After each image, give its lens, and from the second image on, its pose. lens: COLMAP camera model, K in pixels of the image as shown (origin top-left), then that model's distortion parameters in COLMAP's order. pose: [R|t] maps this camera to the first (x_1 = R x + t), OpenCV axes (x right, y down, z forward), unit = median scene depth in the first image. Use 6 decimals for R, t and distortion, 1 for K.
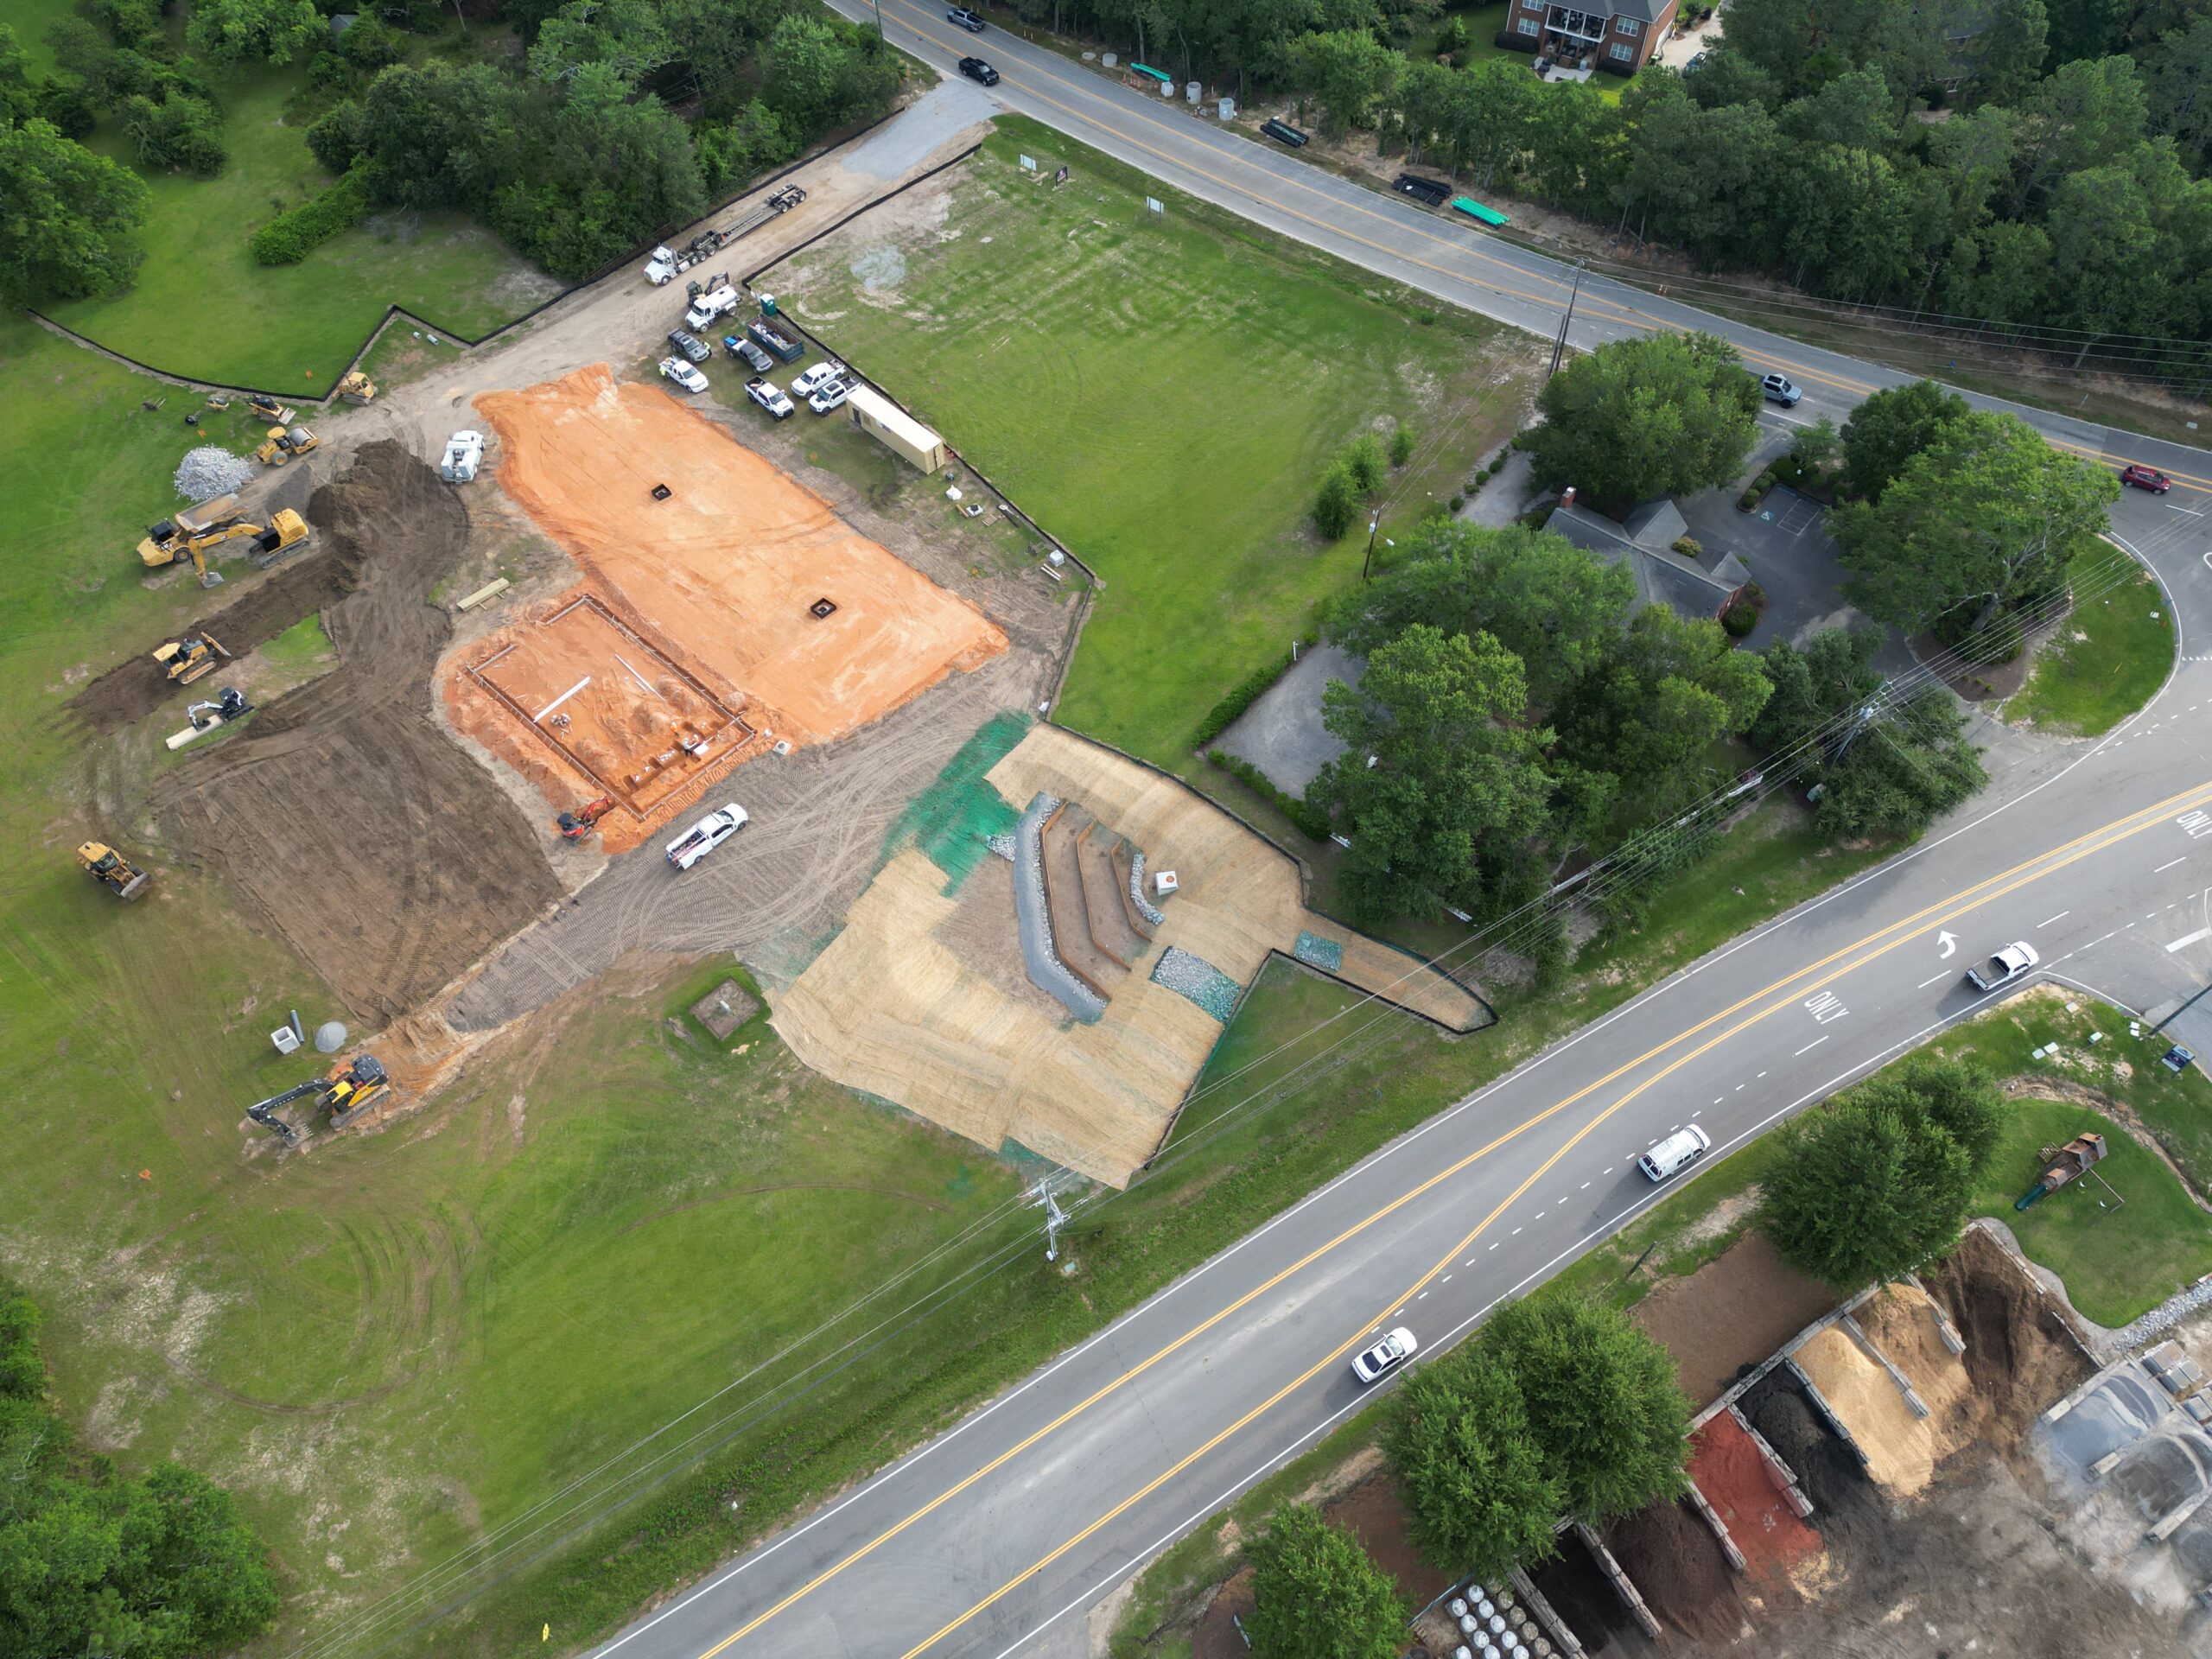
lens RADIAL K [[1549.4, 0, 1116.0], [0, 1549.4, 817.0], [0, 0, 1]] dist [0.083792, -0.089379]
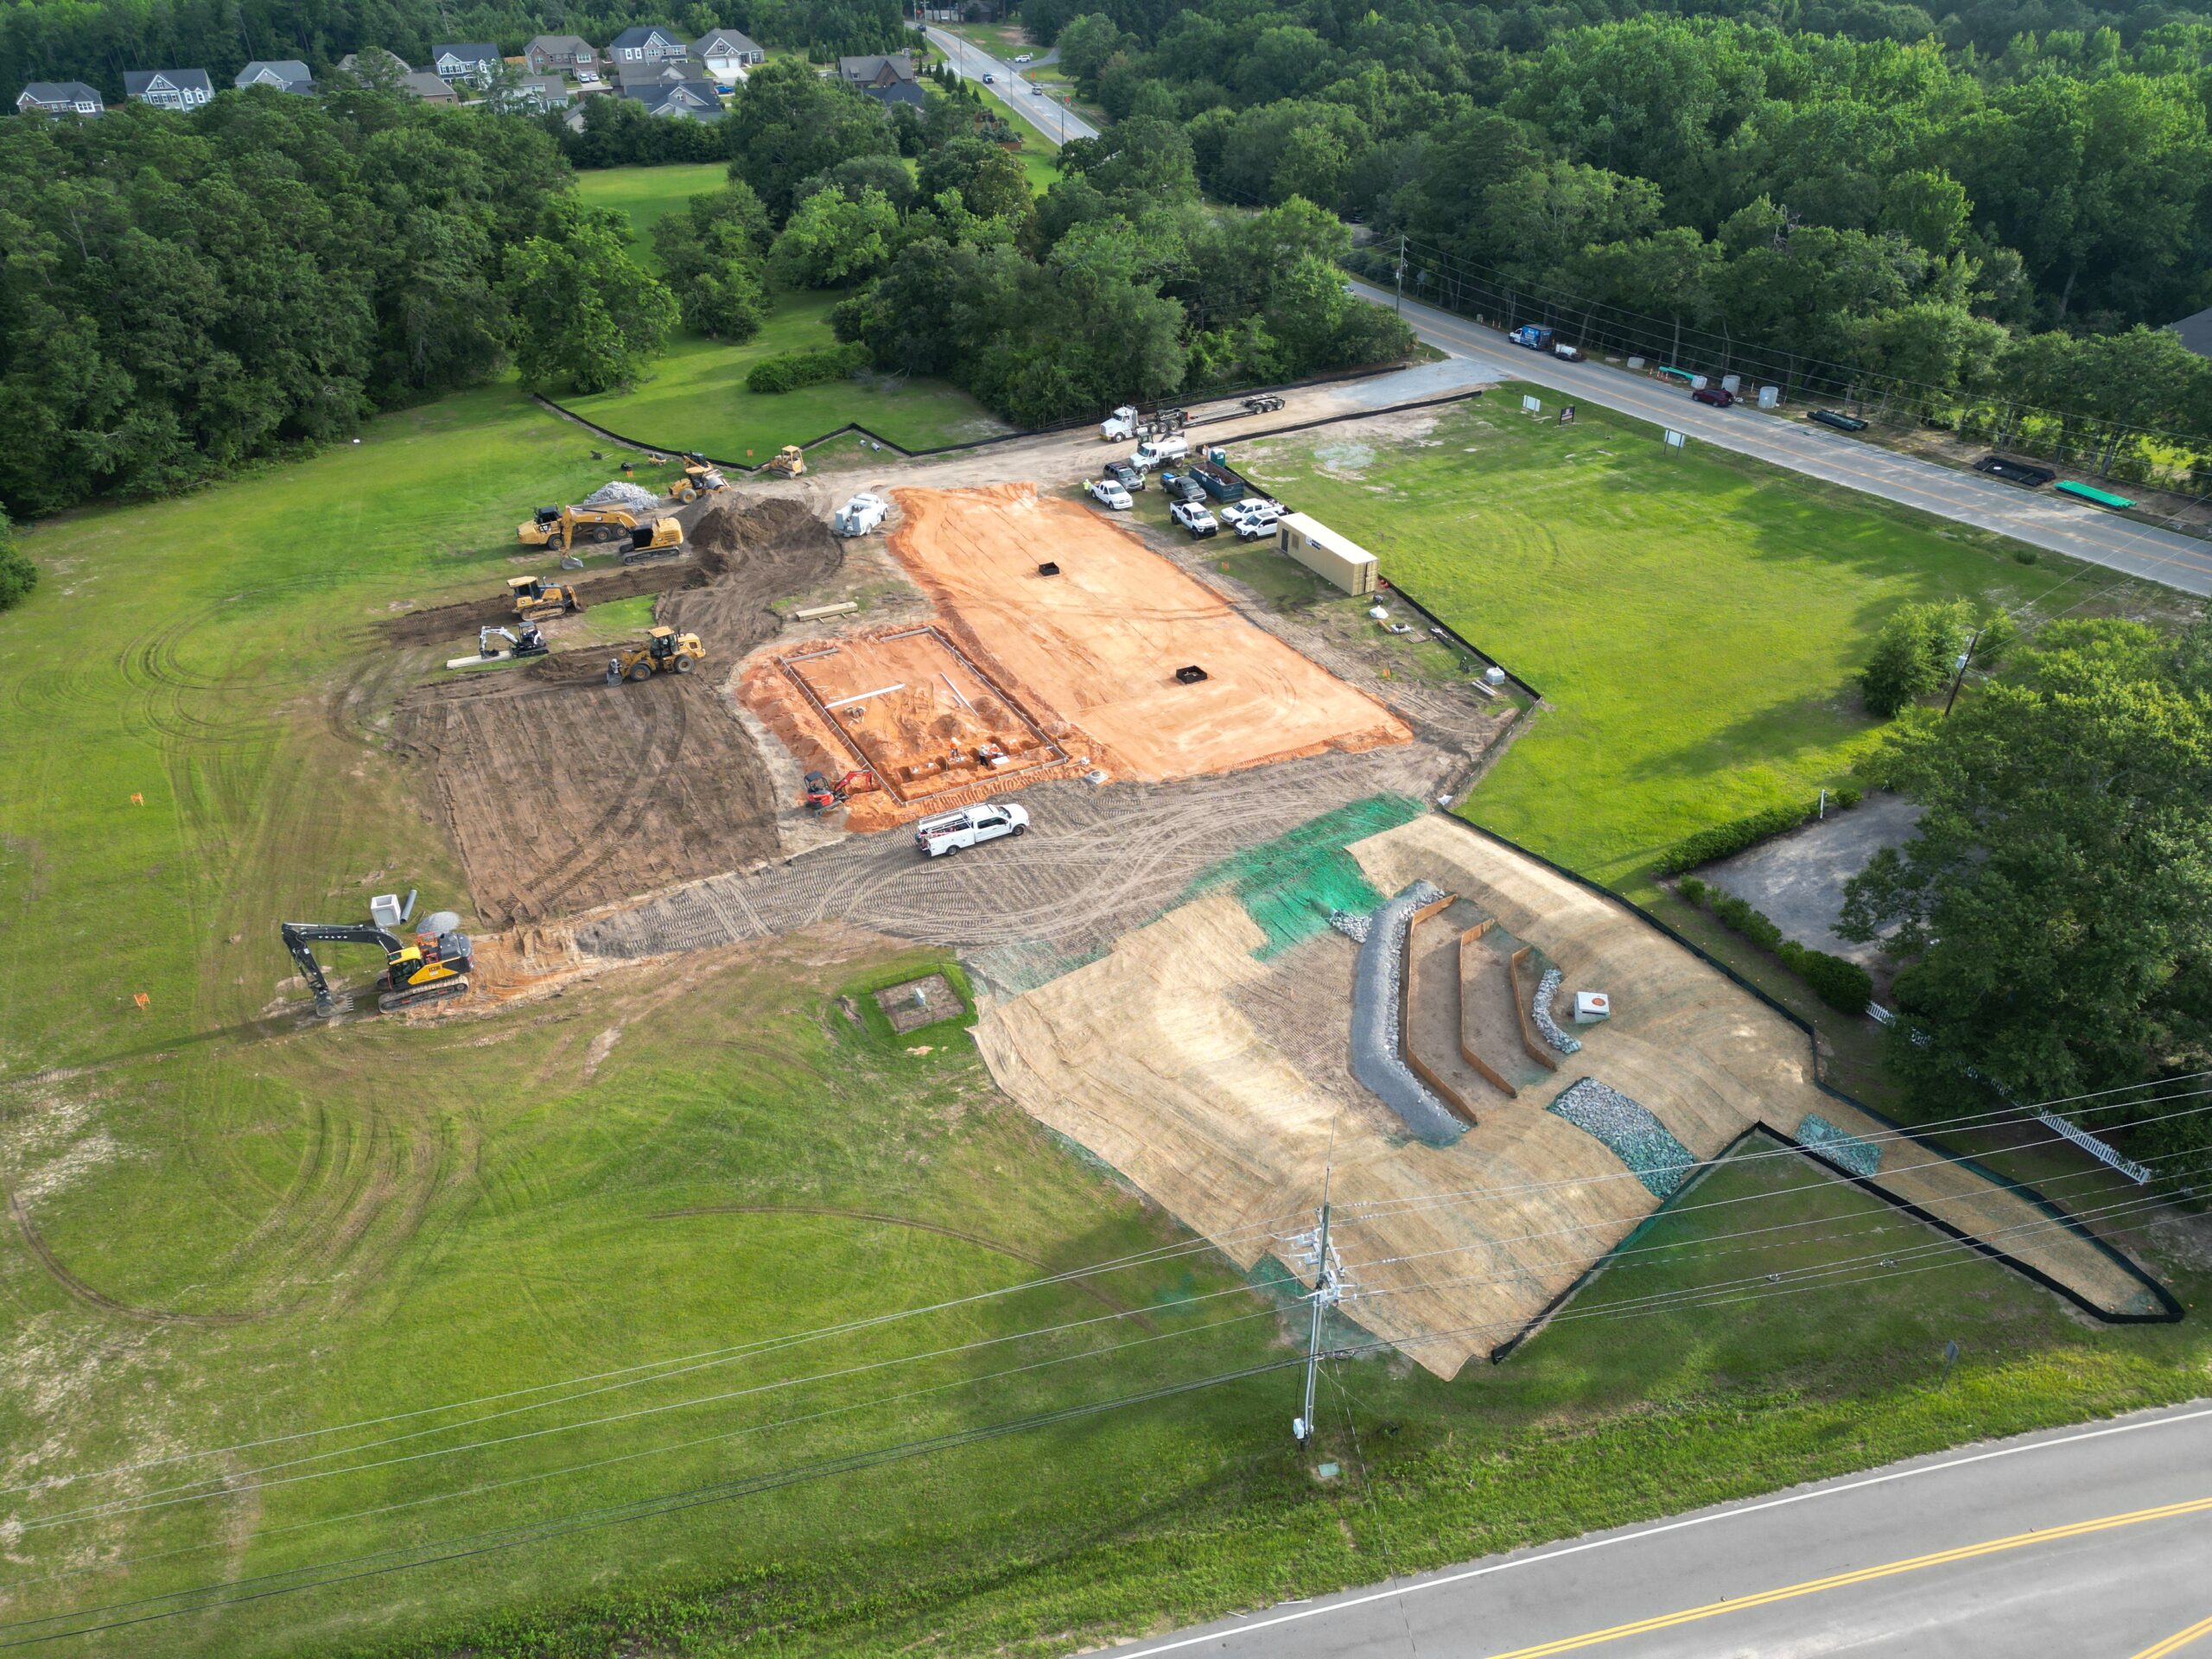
lens RADIAL K [[1549.4, 0, 1116.0], [0, 1549.4, 817.0], [0, 0, 1]] dist [0.083792, -0.089379]
pose [[0.945903, 0.173801, -0.273973, 0.009039], [-0.263508, 0.904181, -0.336184, 0.228294], [0.189292, 0.390191, 0.901066, 0.312661]]
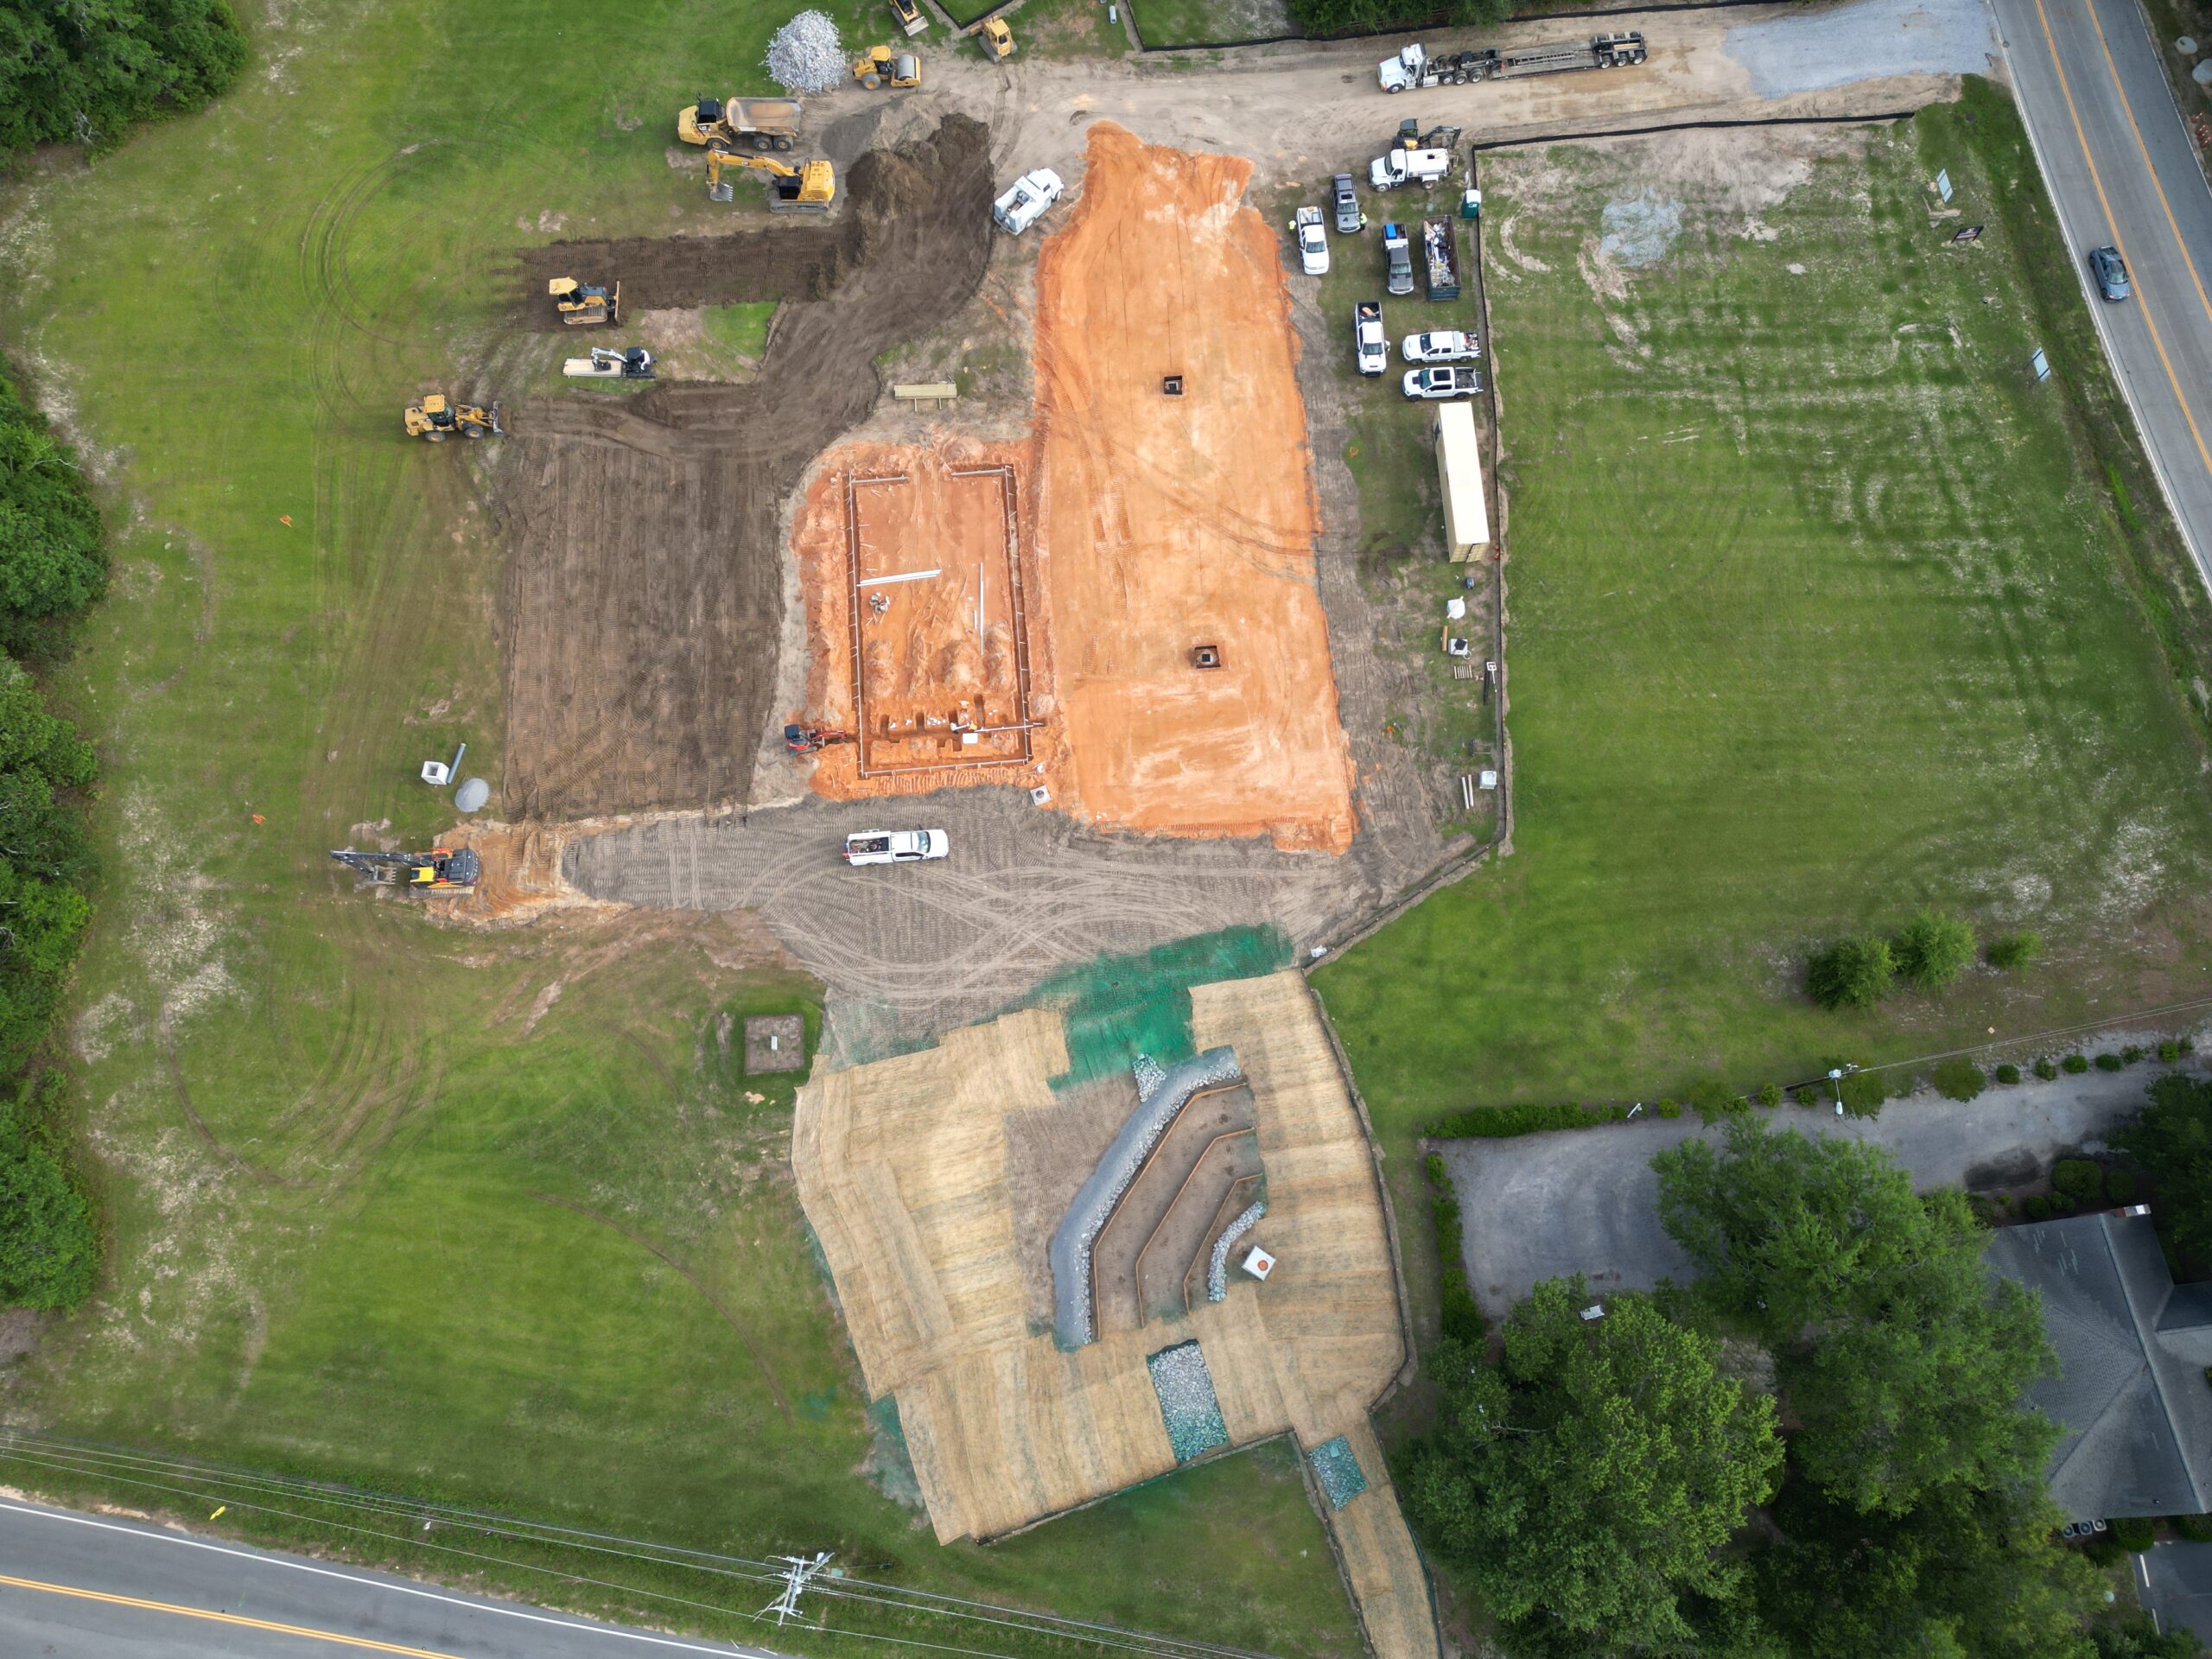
lens RADIAL K [[1549.4, 0, 1116.0], [0, 1549.4, 817.0], [0, 0, 1]] dist [0.083792, -0.089379]
pose [[0.736887, 0.644474, -0.204084, -0.005346], [-0.547609, 0.746084, 0.378792, -0.373344], [0.396385, -0.167369, 0.902699, 0.254024]]
